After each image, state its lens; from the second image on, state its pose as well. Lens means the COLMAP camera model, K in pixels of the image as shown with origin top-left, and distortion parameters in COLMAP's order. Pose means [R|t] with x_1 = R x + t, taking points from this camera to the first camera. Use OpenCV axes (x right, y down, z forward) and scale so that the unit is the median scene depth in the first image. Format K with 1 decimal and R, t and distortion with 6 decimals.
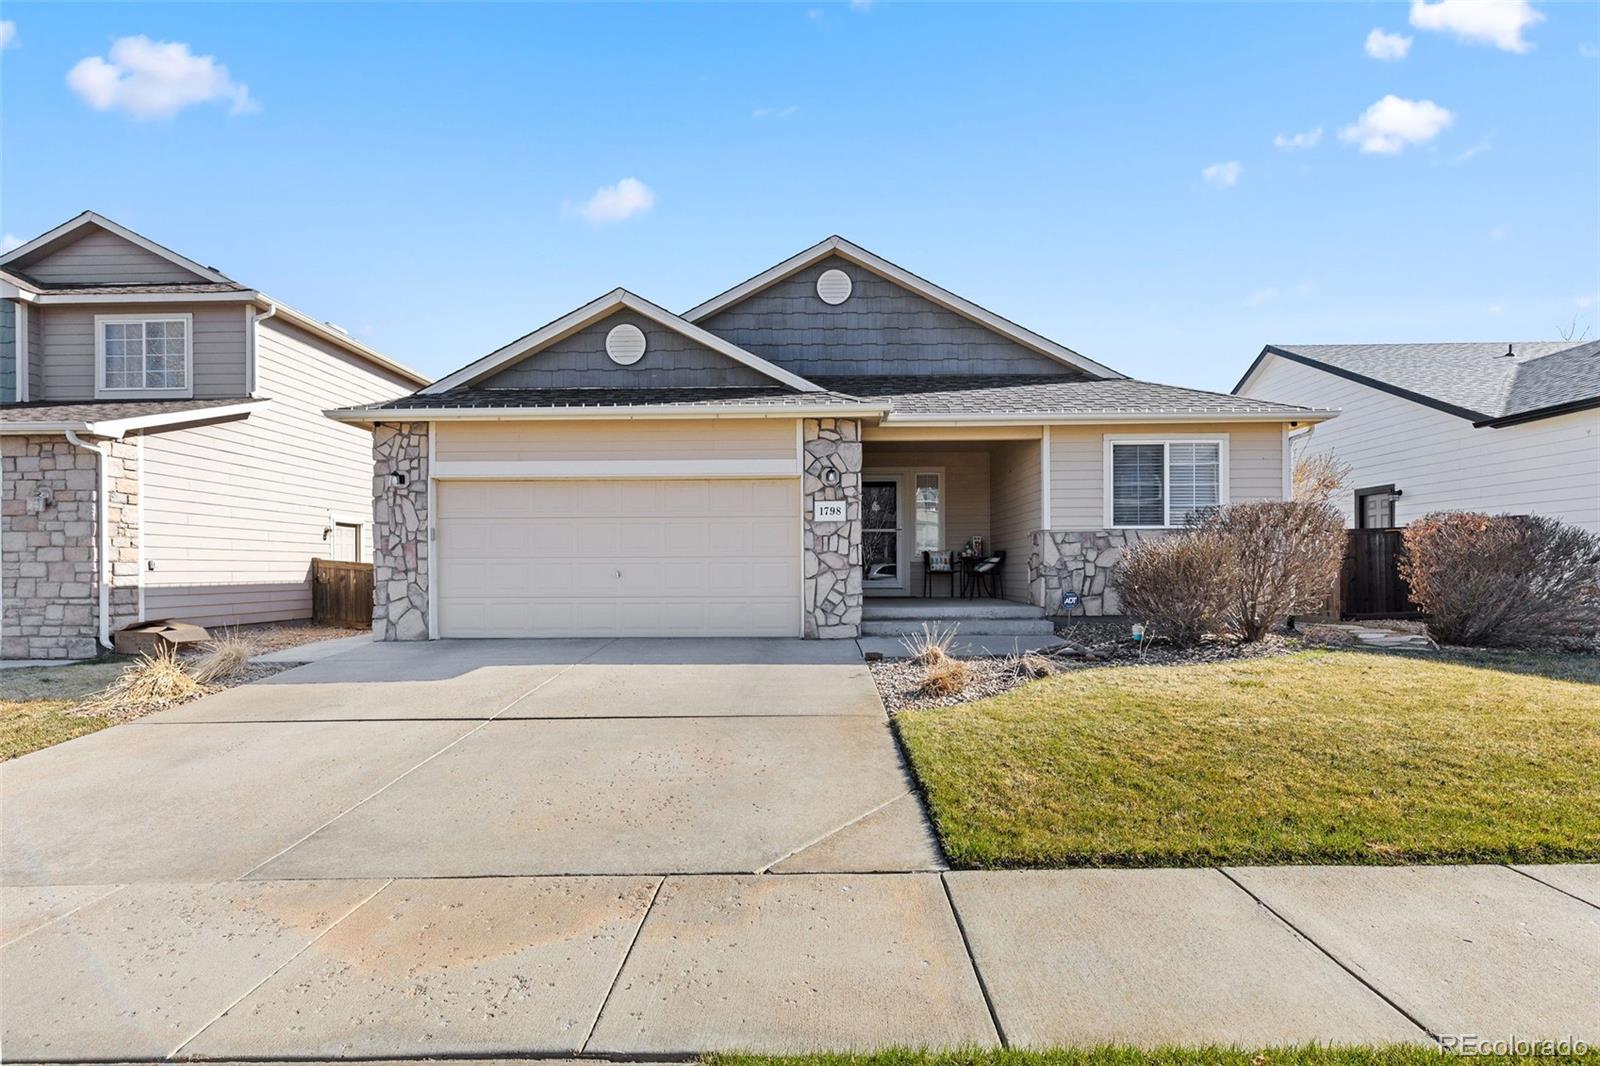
lens RADIAL K [[722.2, 0, 825.1], [0, 722.2, 570.6], [0, 0, 1]] dist [0.008731, -0.002959]
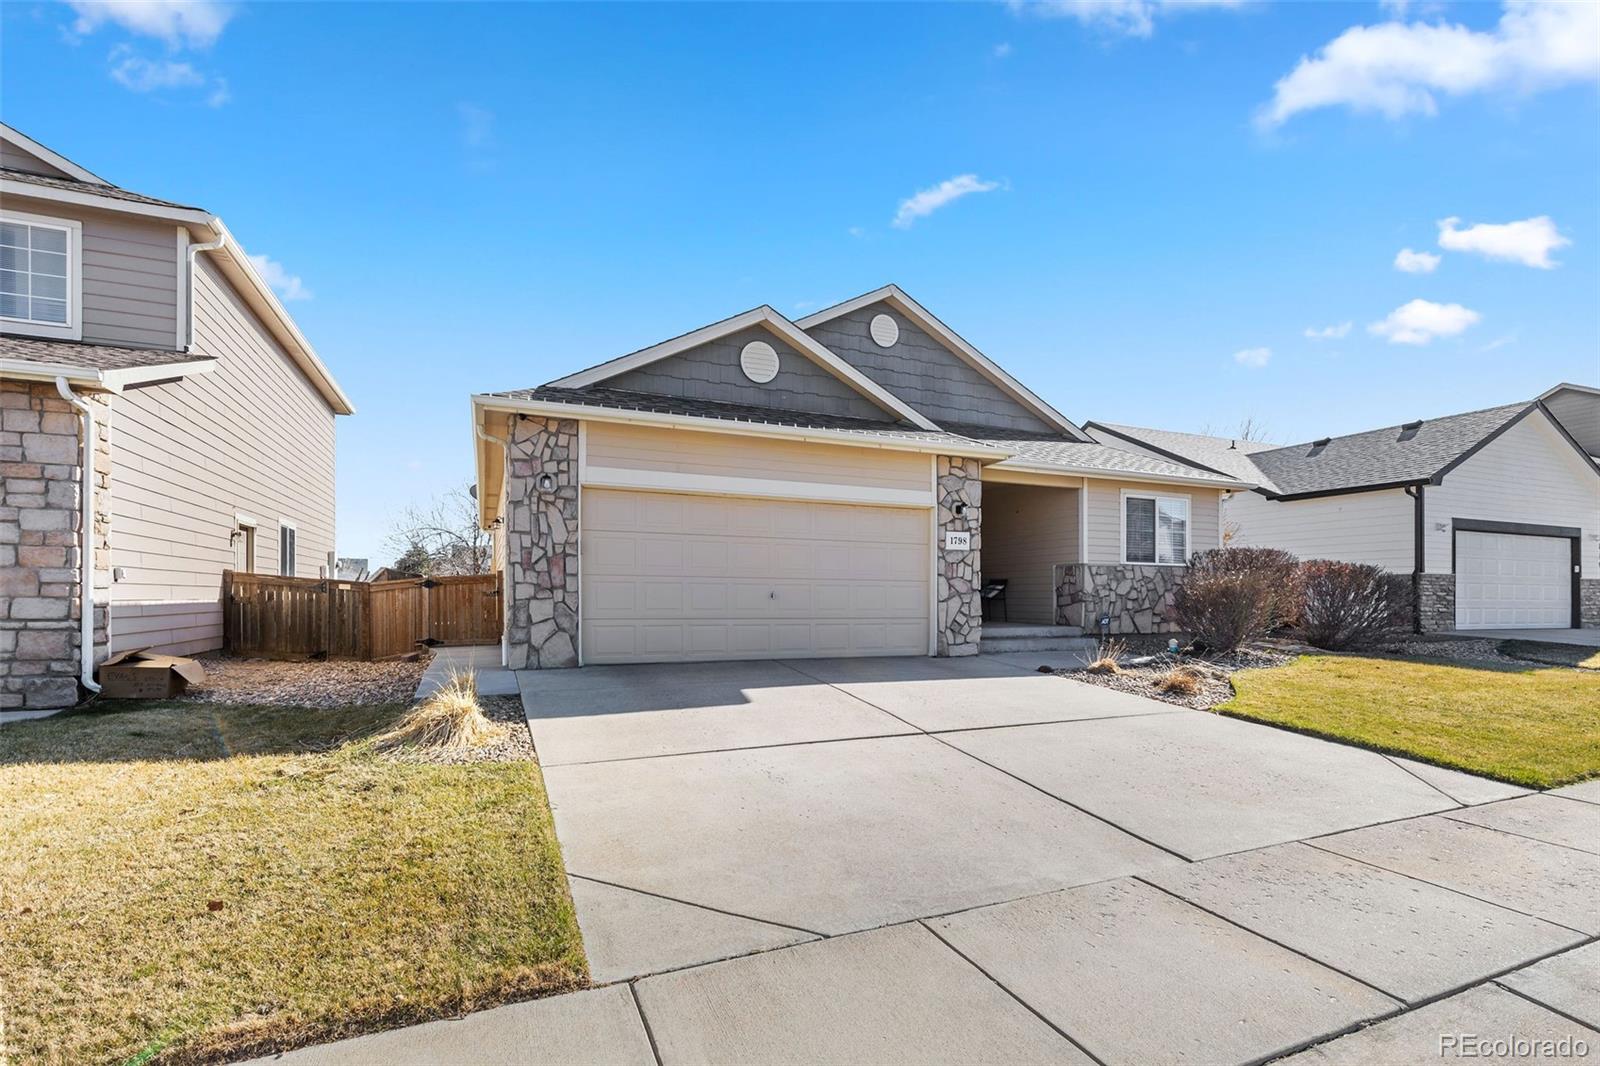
lens RADIAL K [[722.2, 0, 823.3], [0, 722.2, 591.3], [0, 0, 1]] dist [0.008731, -0.002959]
pose [[0.915002, 0.015025, 0.403170, -0.625198], [-0.011114, 0.999866, -0.012038, 0.010653], [-0.403297, 0.006534, 0.915046, 0.071337]]
